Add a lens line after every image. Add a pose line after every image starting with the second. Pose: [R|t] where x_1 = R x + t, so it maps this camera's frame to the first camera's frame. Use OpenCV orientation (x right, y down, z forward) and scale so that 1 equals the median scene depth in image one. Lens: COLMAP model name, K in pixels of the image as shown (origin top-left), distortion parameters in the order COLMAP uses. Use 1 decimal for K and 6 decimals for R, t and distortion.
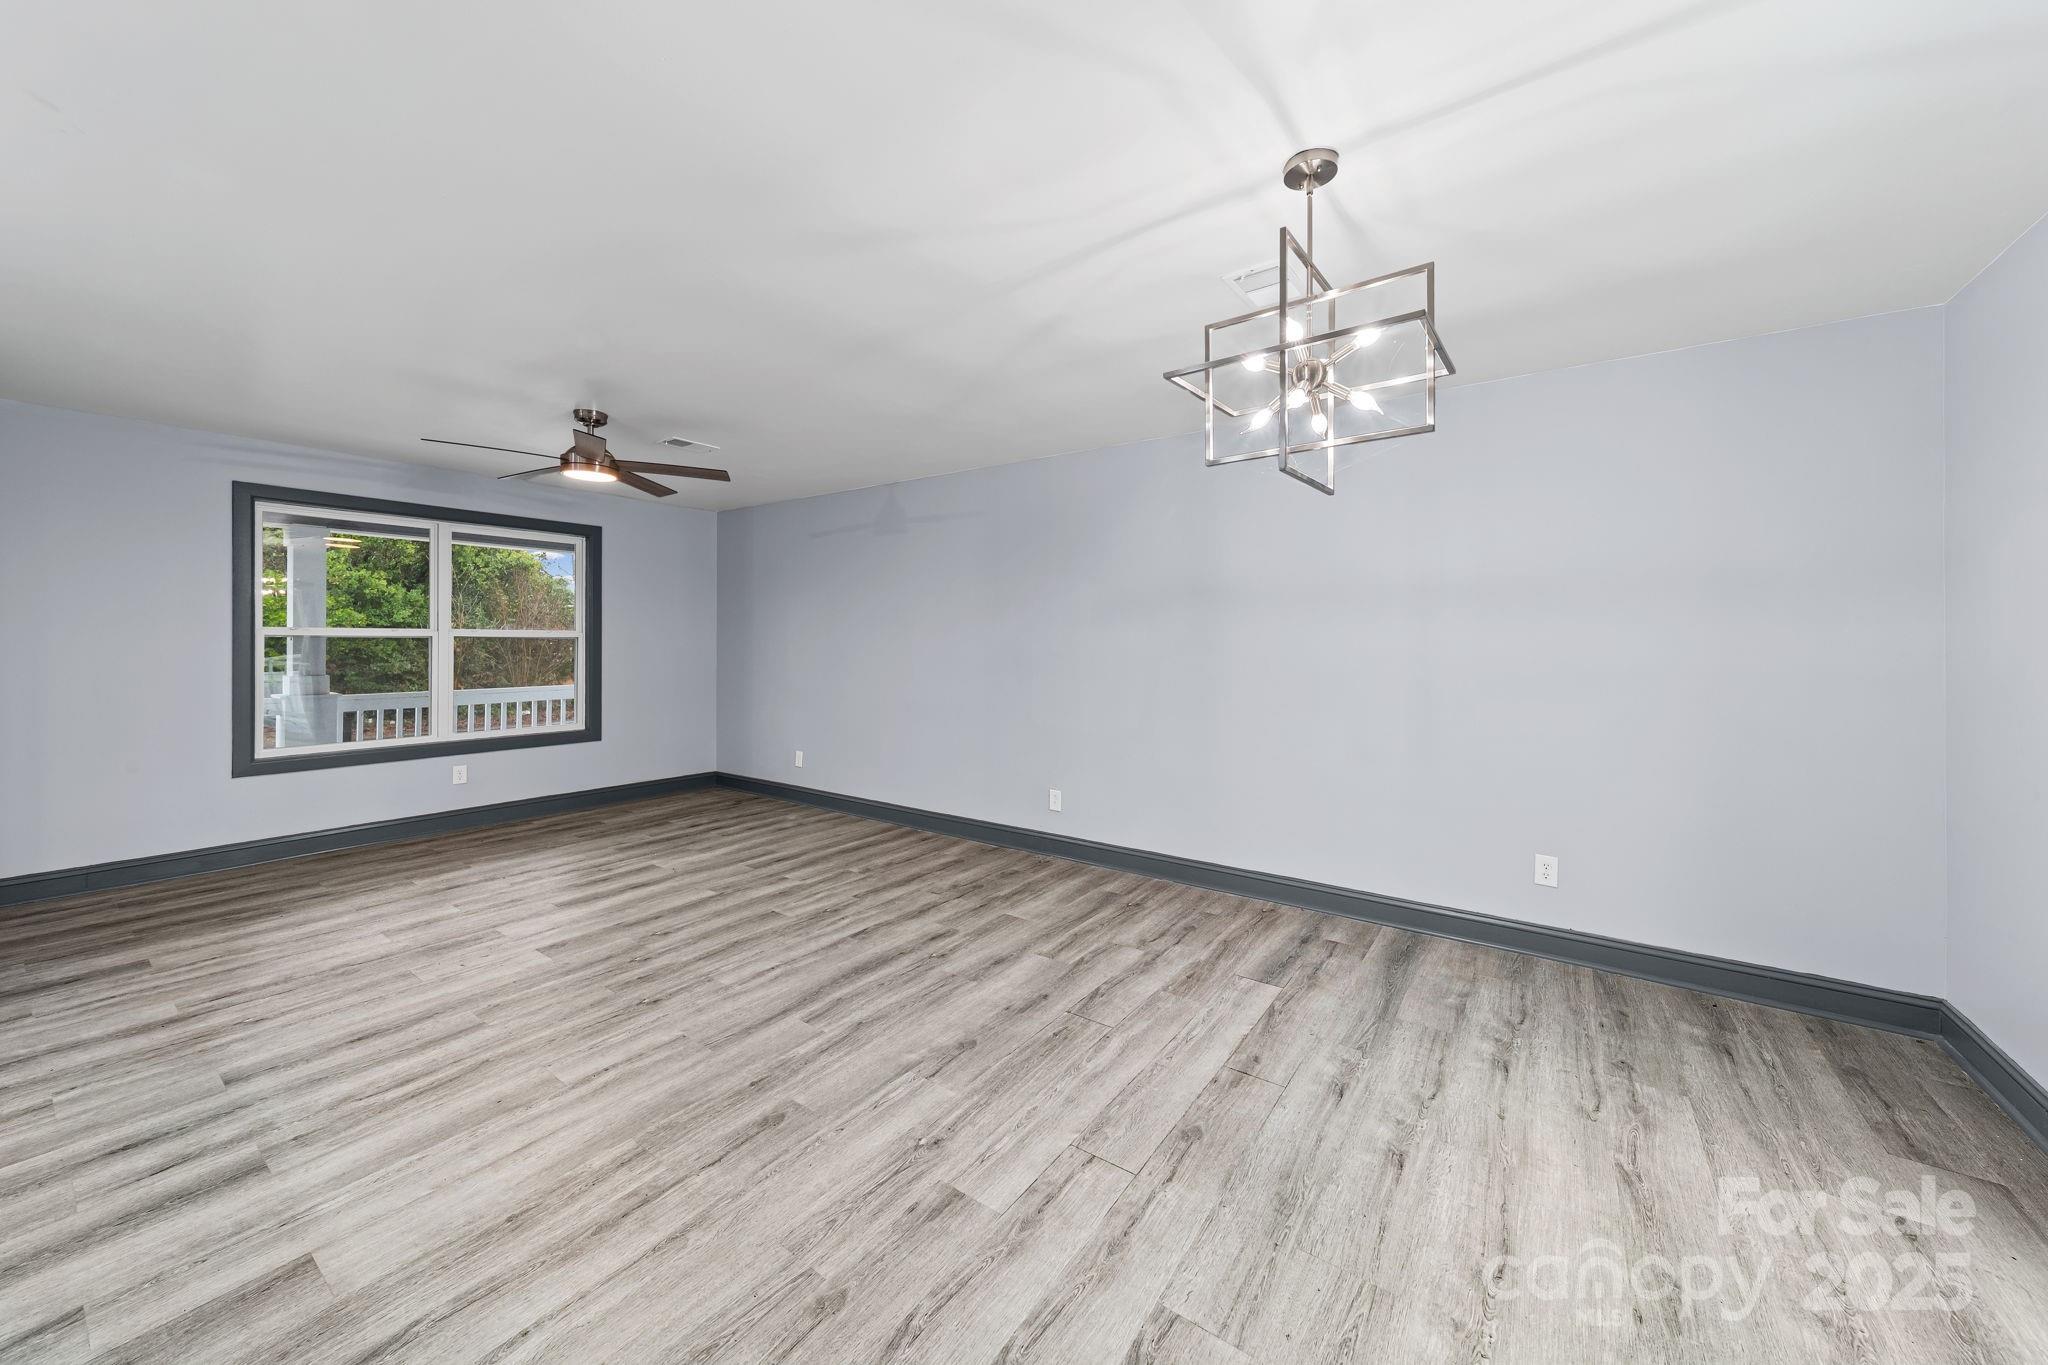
lens RADIAL K [[742.1, 0, 1012.6], [0, 742.1, 651.7], [0, 0, 1]] dist [0.011634, -0.000484]
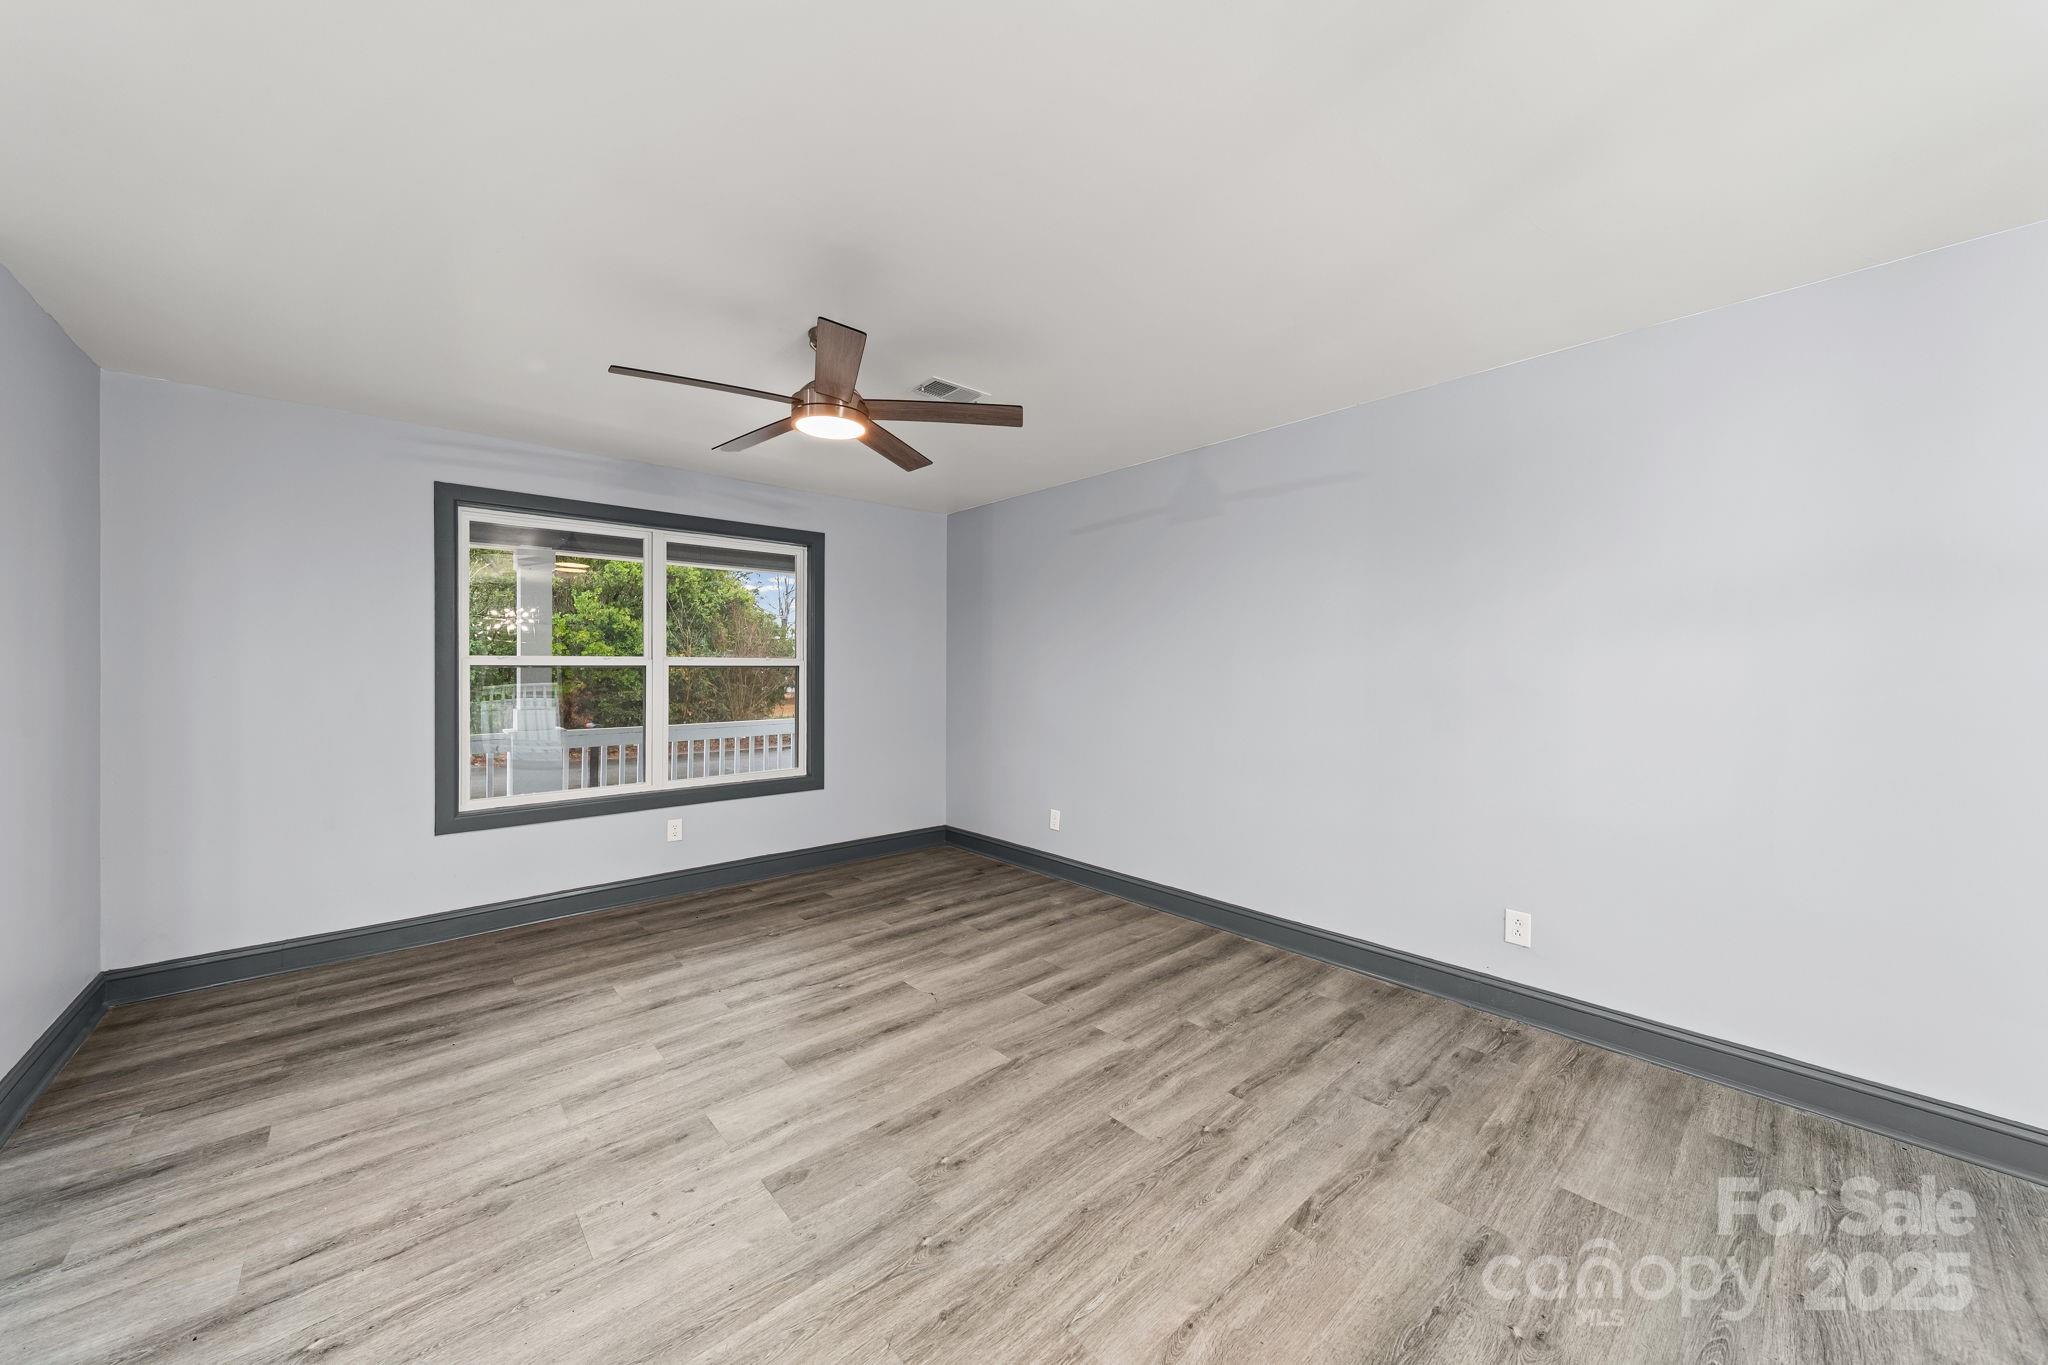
lens RADIAL K [[742.1, 0, 1018.1], [0, 742.1, 675.0], [0, 0, 1]] dist [0.011634, -0.000484]
pose [[0.975405, -0.003440, -0.220393, -0.218207], [0.002335, 0.999983, -0.005275, -0.005355], [0.220407, 0.004631, 0.975397, 0.327605]]
